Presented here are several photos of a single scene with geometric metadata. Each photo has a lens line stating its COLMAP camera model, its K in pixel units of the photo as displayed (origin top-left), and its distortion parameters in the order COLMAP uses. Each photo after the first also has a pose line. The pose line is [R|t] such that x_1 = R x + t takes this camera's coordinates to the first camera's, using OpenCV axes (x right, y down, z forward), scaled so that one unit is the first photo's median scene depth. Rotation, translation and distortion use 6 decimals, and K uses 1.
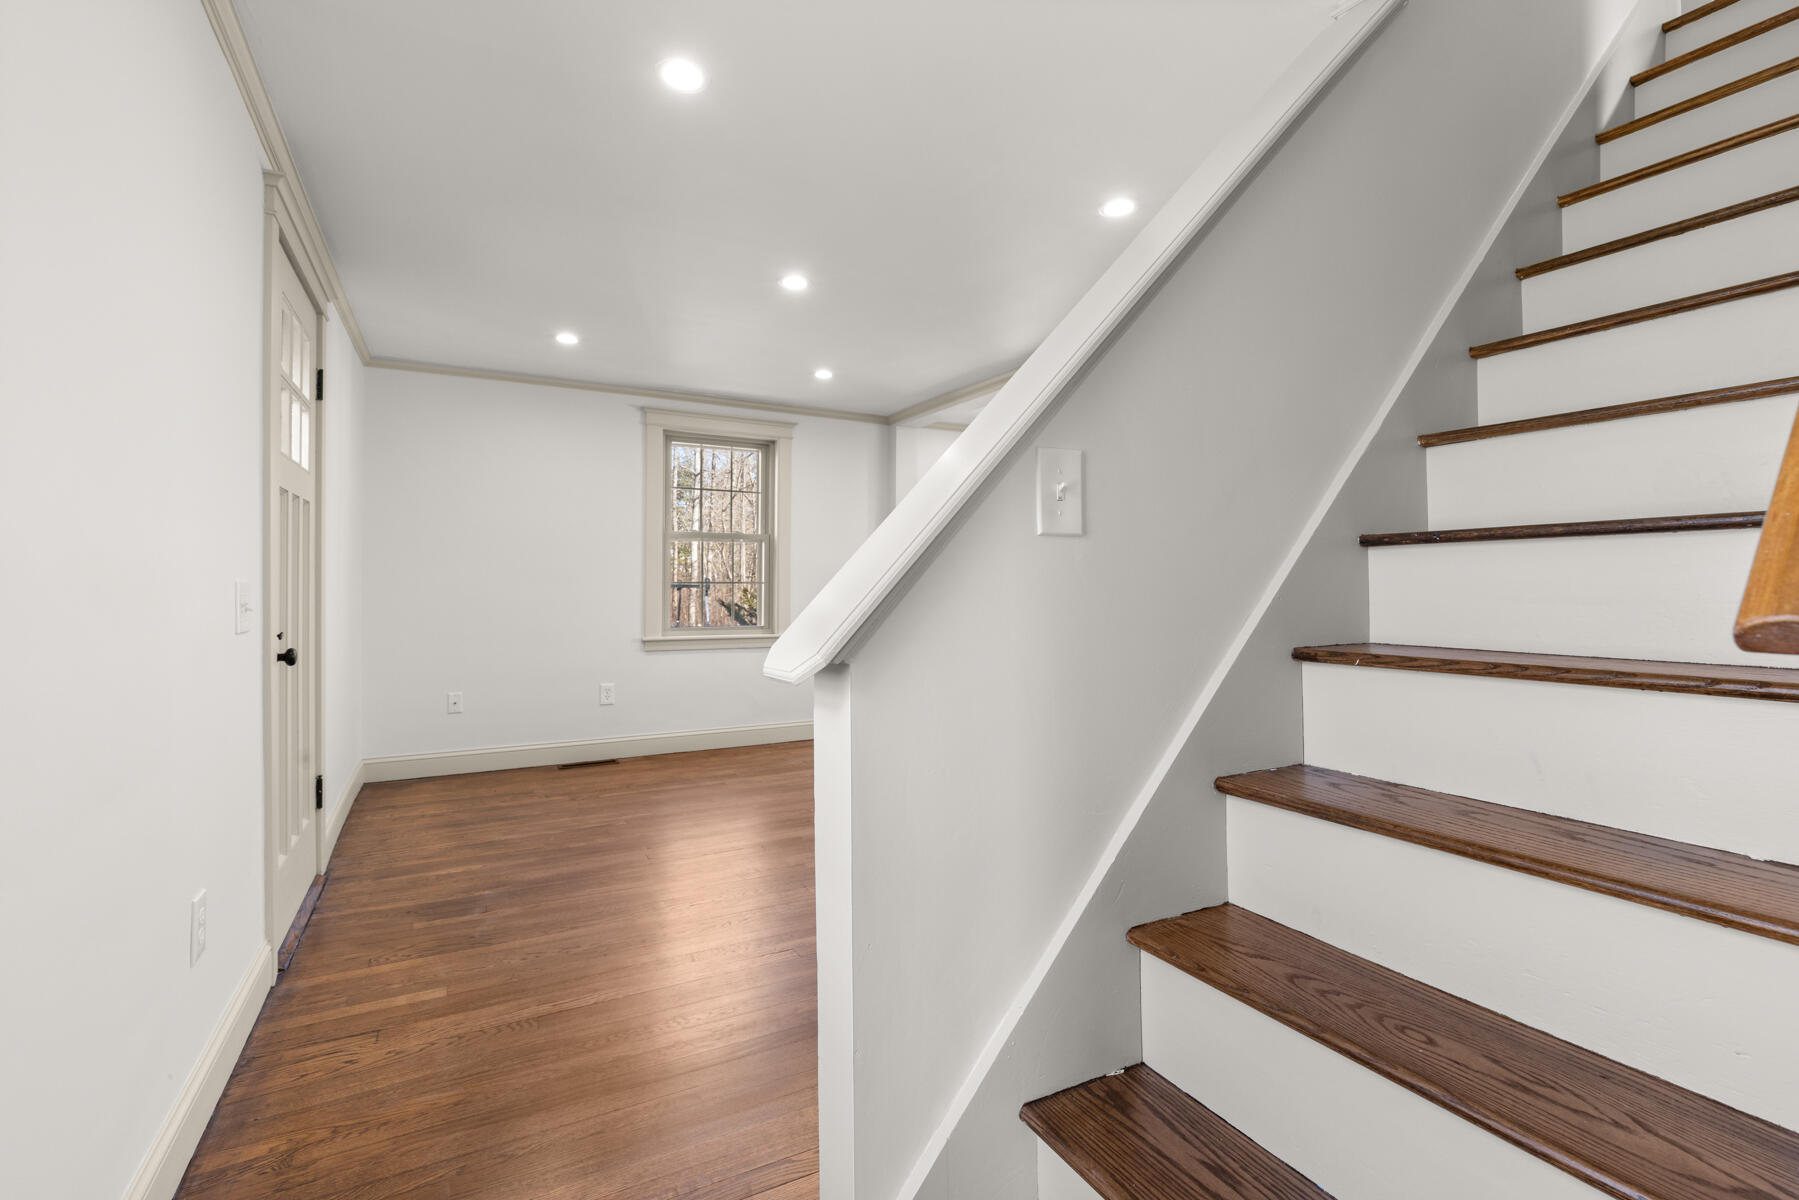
lens RADIAL K [[808.8, 0, 898.8], [0, 808.8, 576.1], [0, 0, 1]] dist [0.009965, -0.001390]
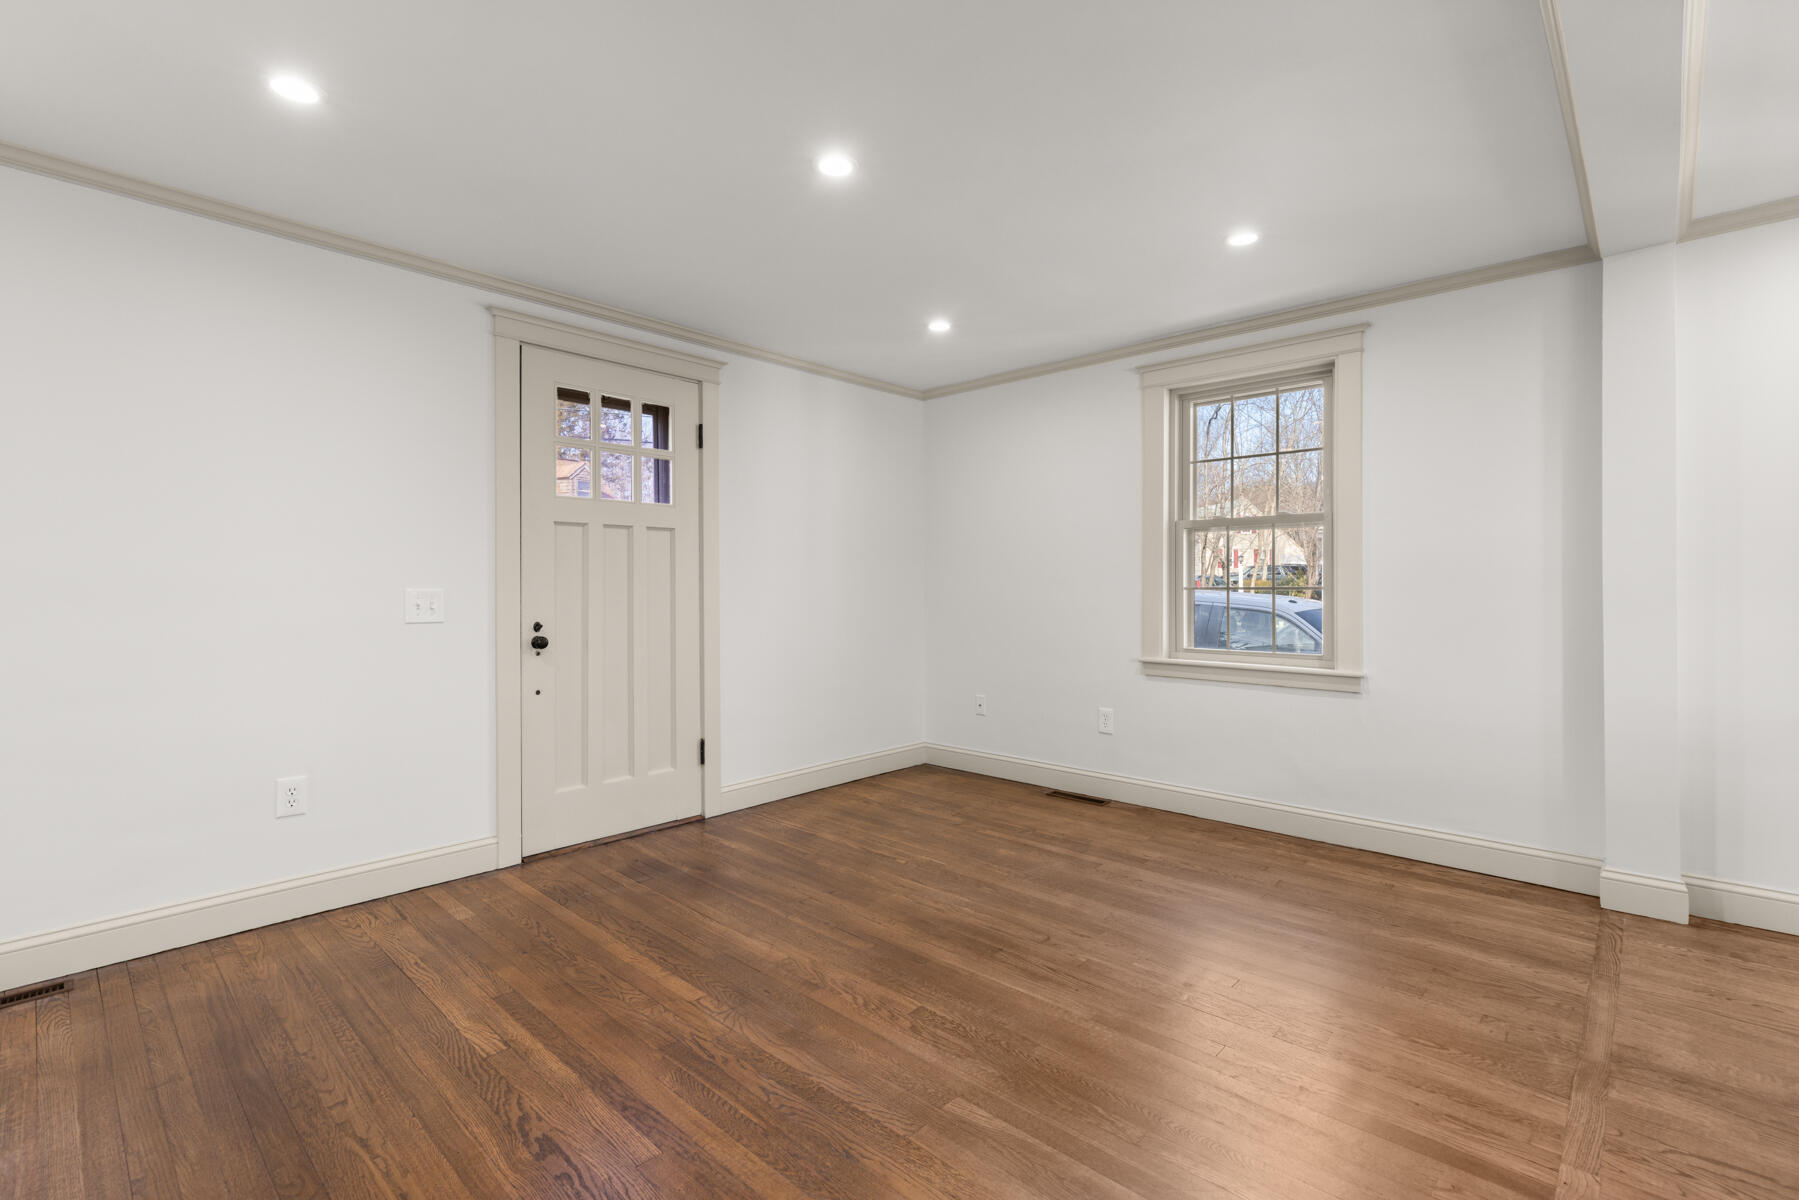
lens RADIAL K [[808.8, 0, 912.2], [0, 808.8, 586.6], [0, 0, 1]] dist [0.009965, -0.001390]
pose [[0.328254, -0.000510, -0.944589, 0.593782], [0.010772, 0.999937, 0.003203, 0.002366], [0.944528, -0.011227, 0.328239, 0.866353]]
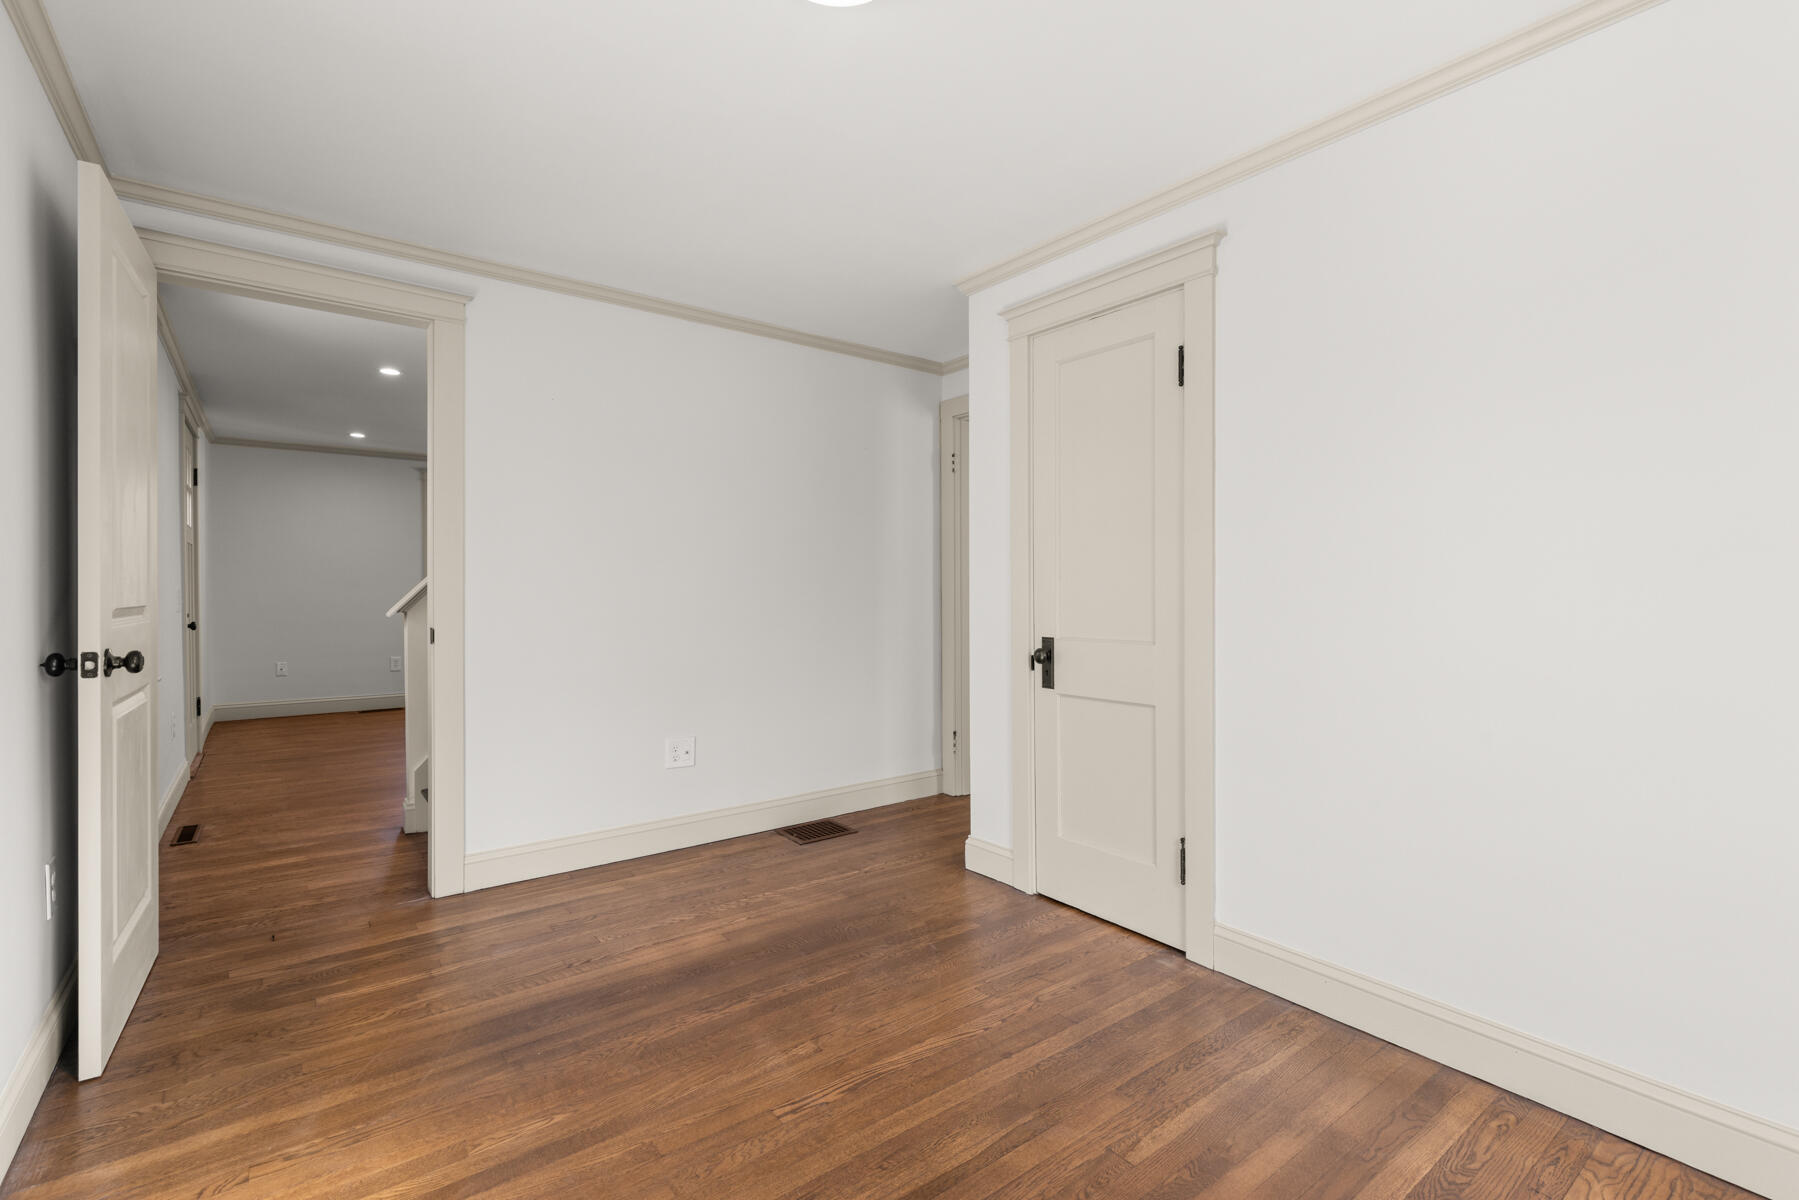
lens RADIAL K [[808.8, 0, 907.1], [0, 808.8, 595.9], [0, 0, 1]] dist [0.009965, -0.001390]
pose [[0.986870, -0.000260, 0.161518, 0.518263], [-0.002912, 0.999808, 0.019399, -0.015954], [-0.161492, -0.019614, 0.986679, -0.980516]]
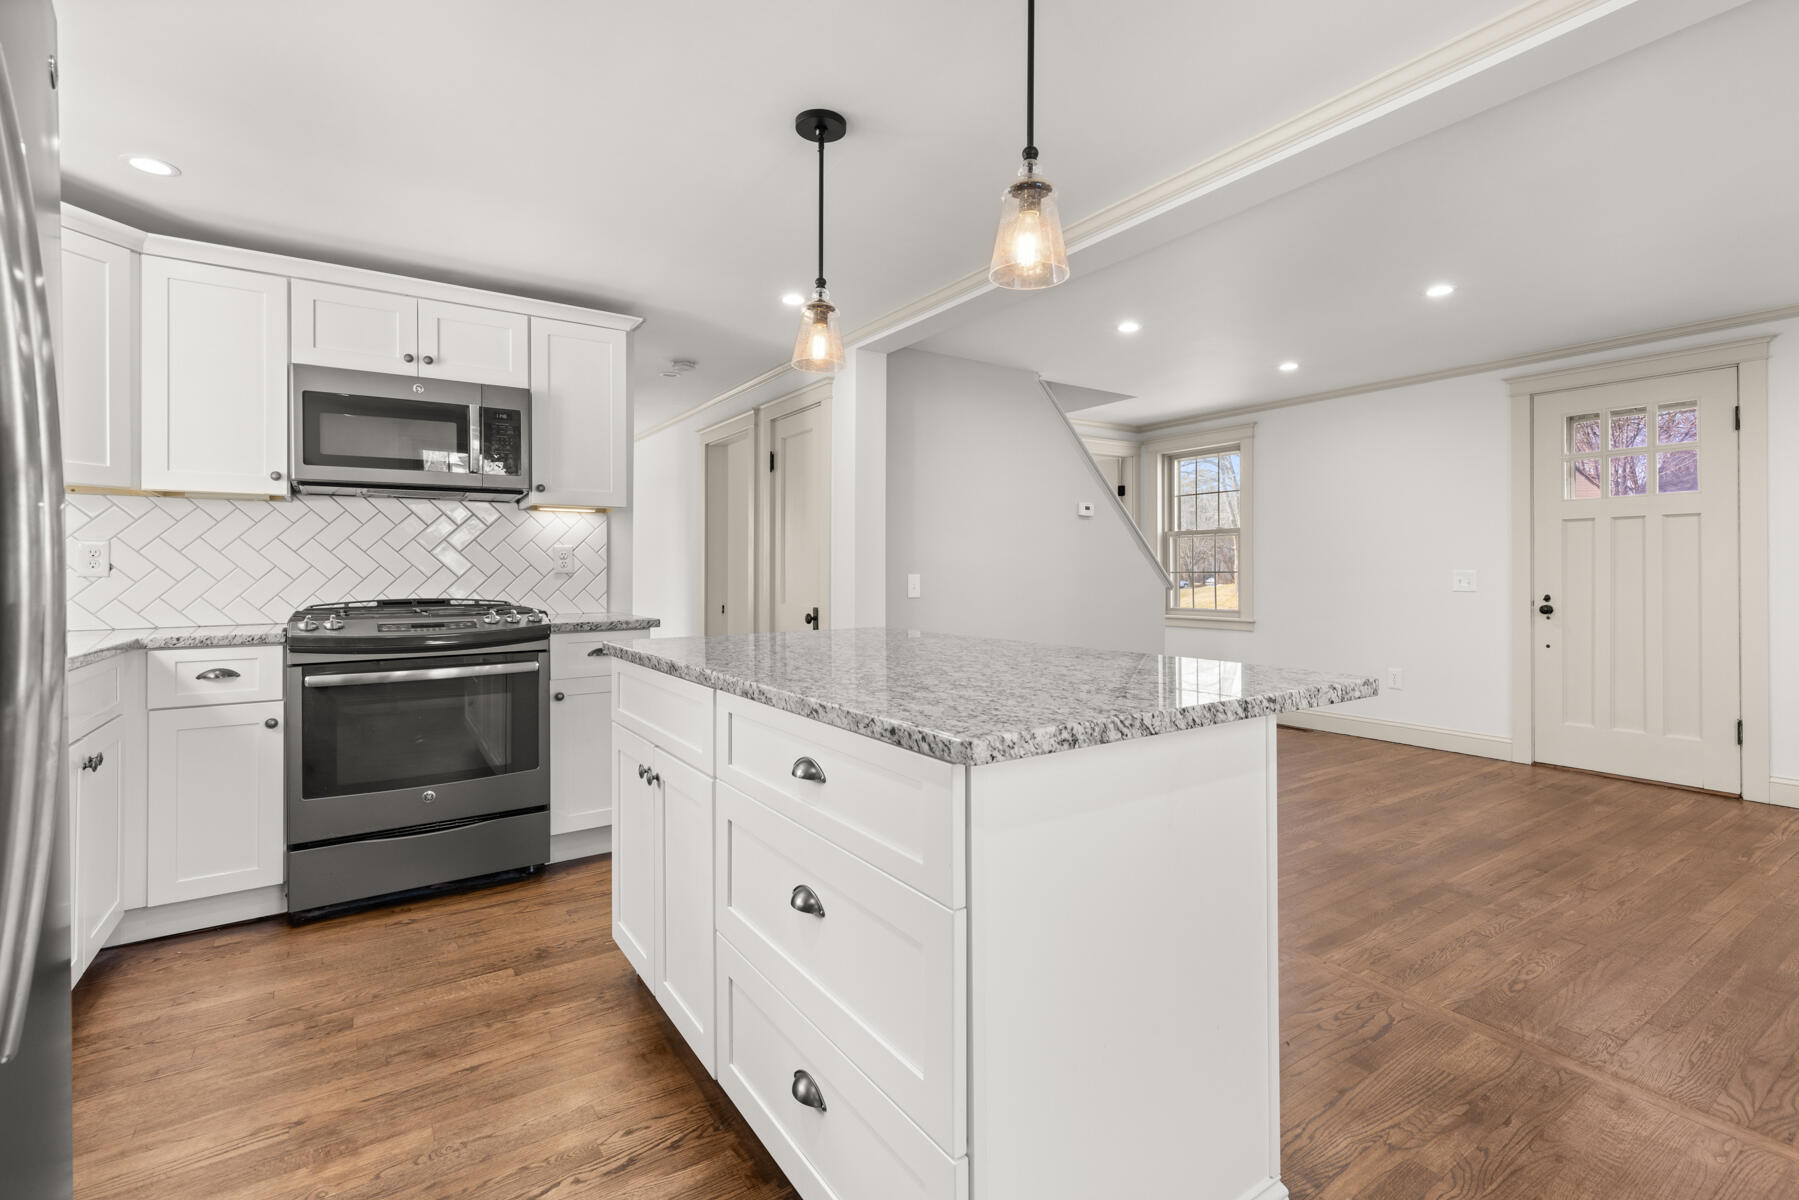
lens RADIAL K [[808.8, 0, 919.6], [0, 808.8, 562.6], [0, 0, 1]] dist [0.009965, -0.001390]
pose [[-0.994017, 0.004896, -0.109117, 0.707182], [0.007047, 0.999788, -0.019329, 0.010599], [0.108999, -0.019983, -0.993841, 2.087618]]
